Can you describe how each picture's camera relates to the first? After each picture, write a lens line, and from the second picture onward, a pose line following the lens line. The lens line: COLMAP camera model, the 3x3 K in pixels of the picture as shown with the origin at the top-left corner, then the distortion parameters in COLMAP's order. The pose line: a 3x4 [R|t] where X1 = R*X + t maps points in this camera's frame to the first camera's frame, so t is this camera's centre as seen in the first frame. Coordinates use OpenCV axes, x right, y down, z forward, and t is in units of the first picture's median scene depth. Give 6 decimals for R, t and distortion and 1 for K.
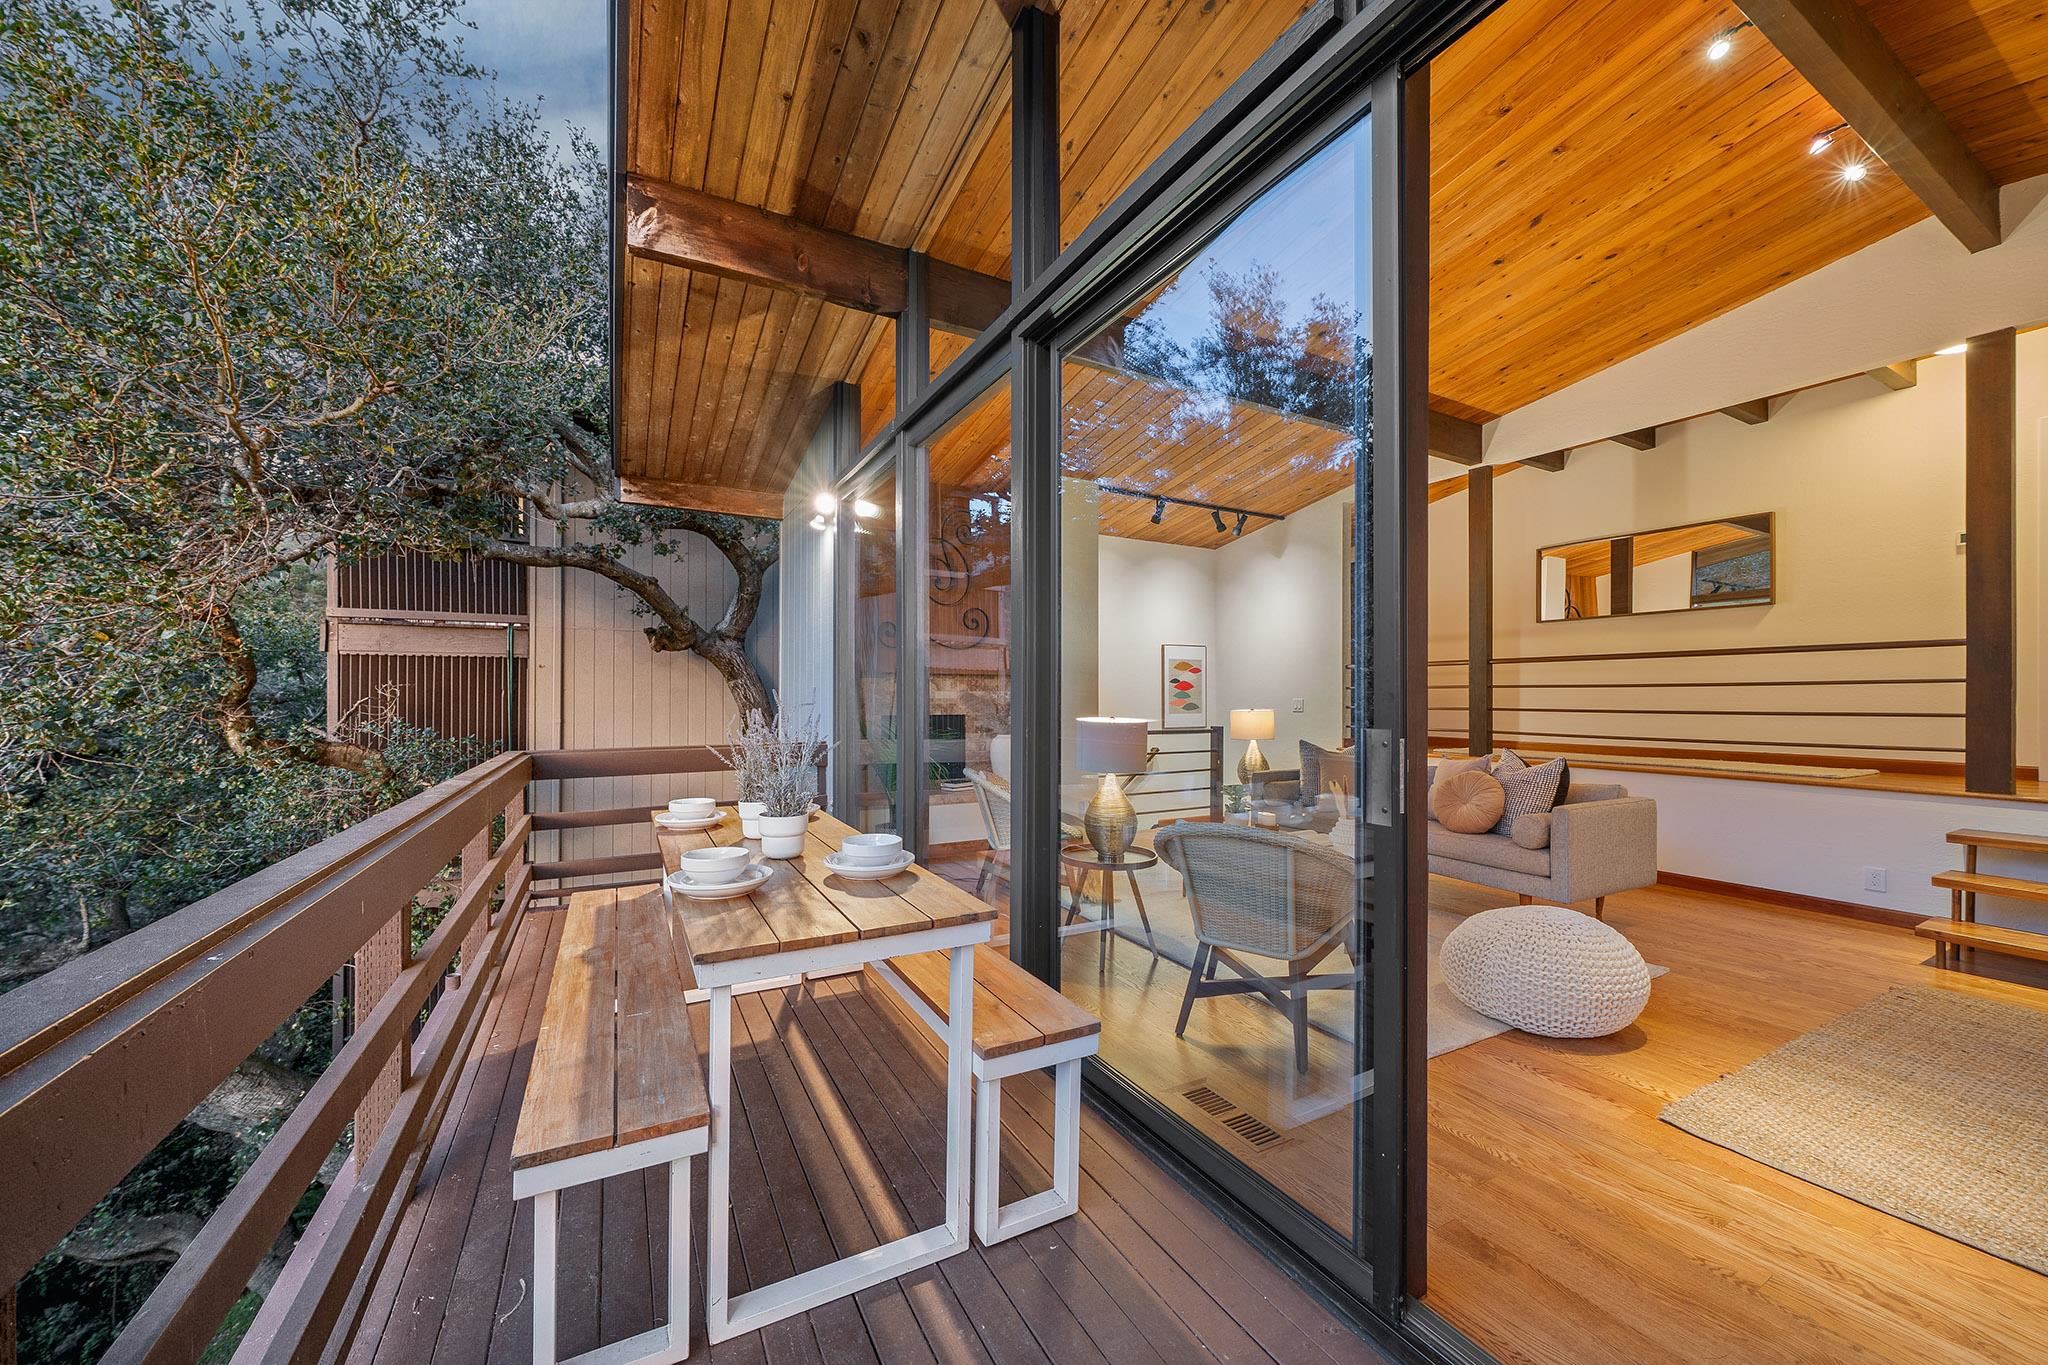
lens RADIAL K [[730.9, 0, 1024.0], [0, 730.9, 682.5], [0, 0, 1]] dist [-0.000139, -0.000027]
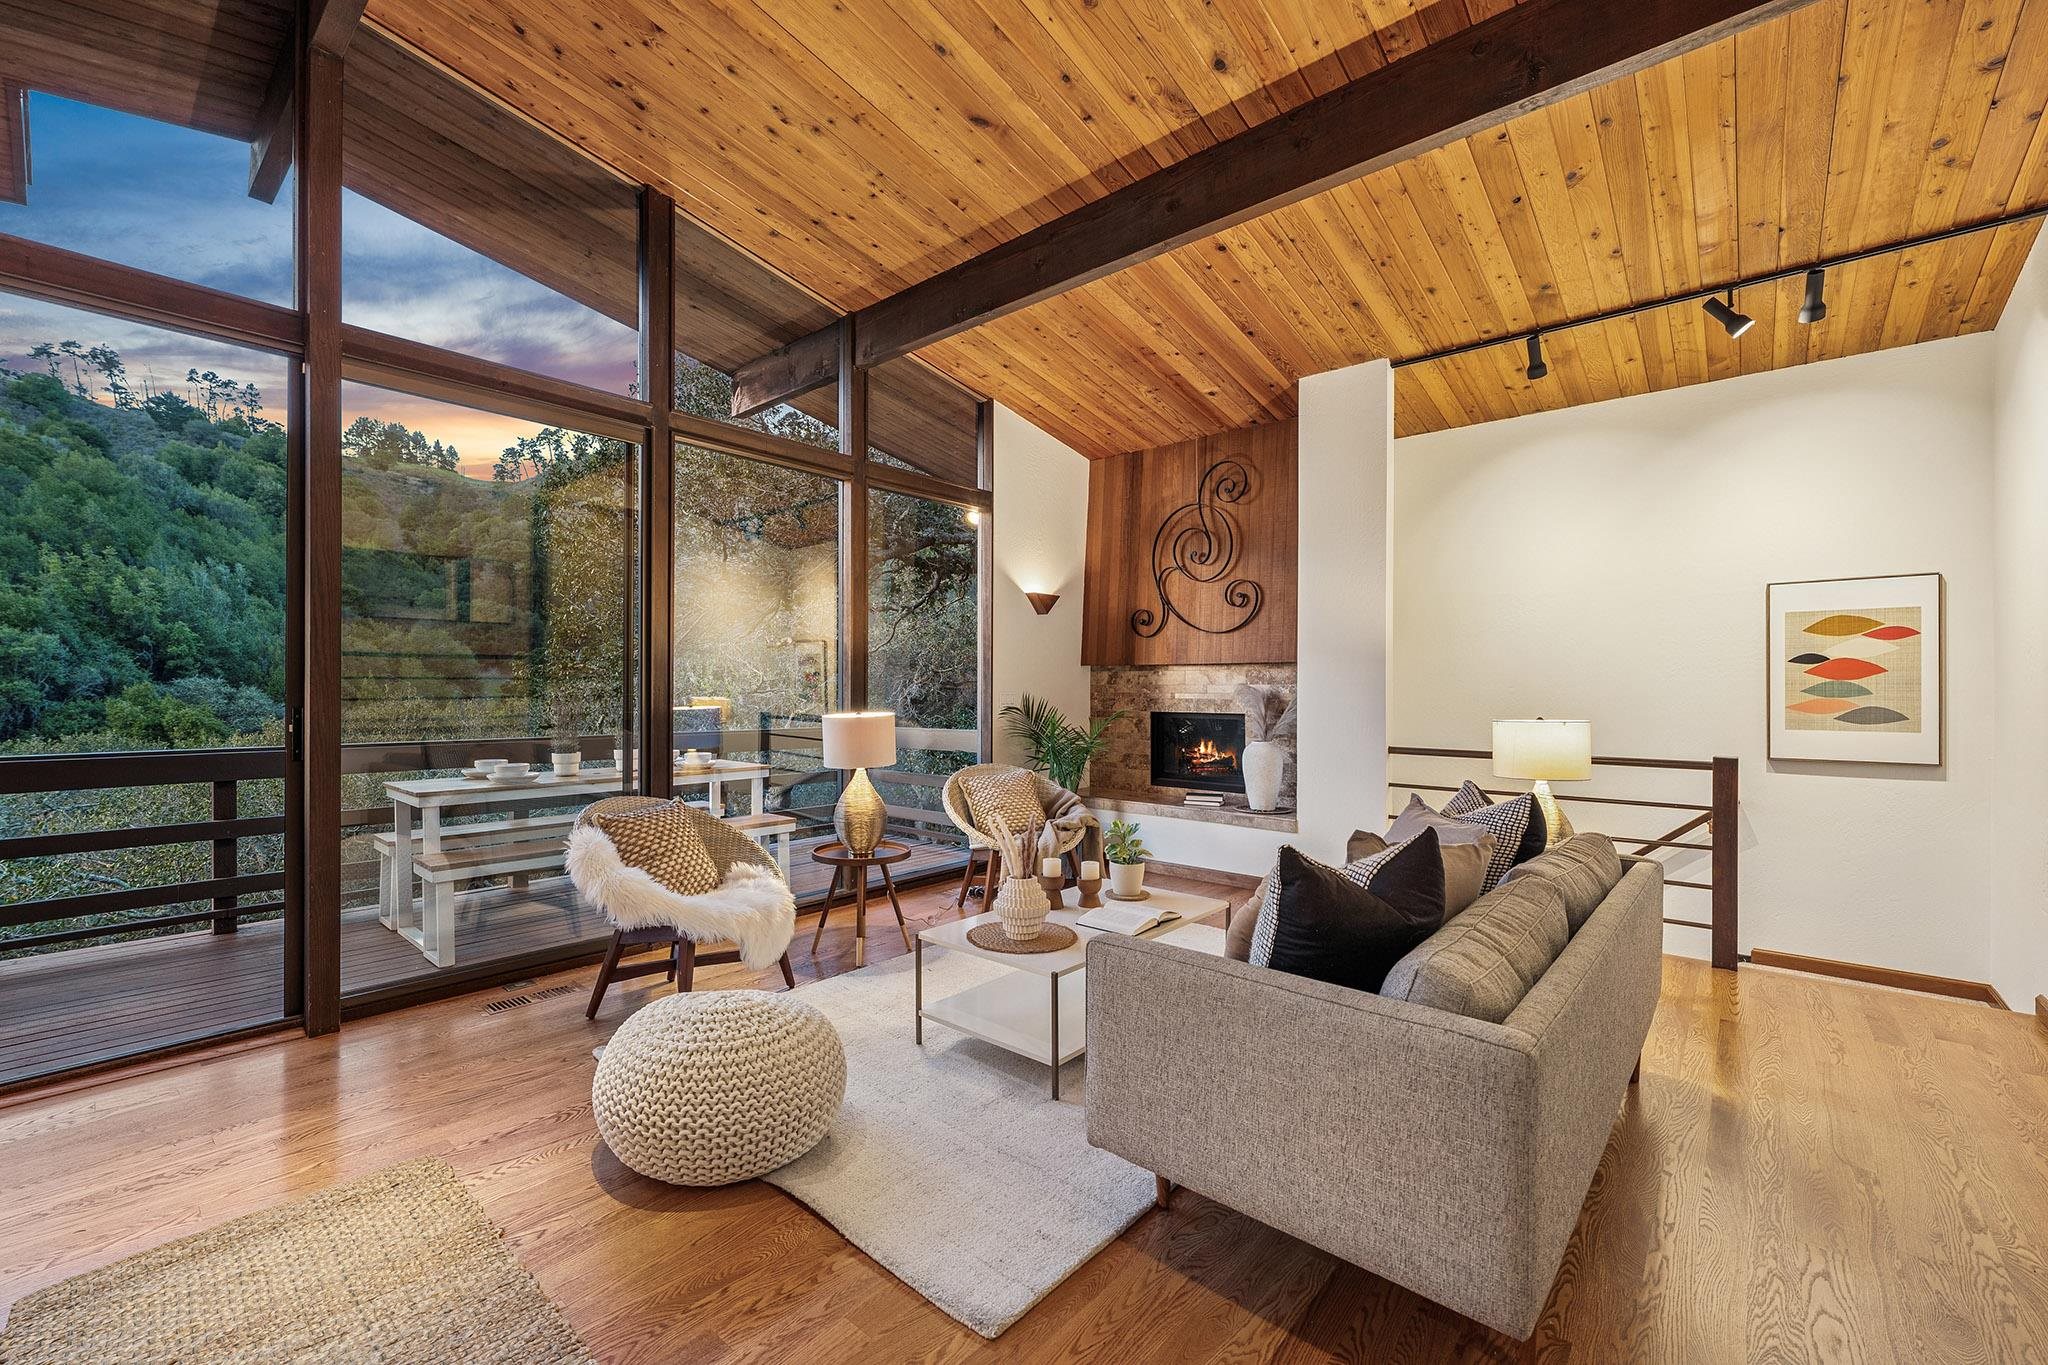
lens RADIAL K [[852.1, 0, 1024.0], [0, 852.1, 682.5], [0, 0, 1]] dist [-0.000072, 0.000083]
pose [[0.340247, -0.011372, -0.940267, 0.617419], [0.012729, 0.999891, -0.007487, 0.011729], [0.940250, -0.009421, 0.340355, 0.387855]]
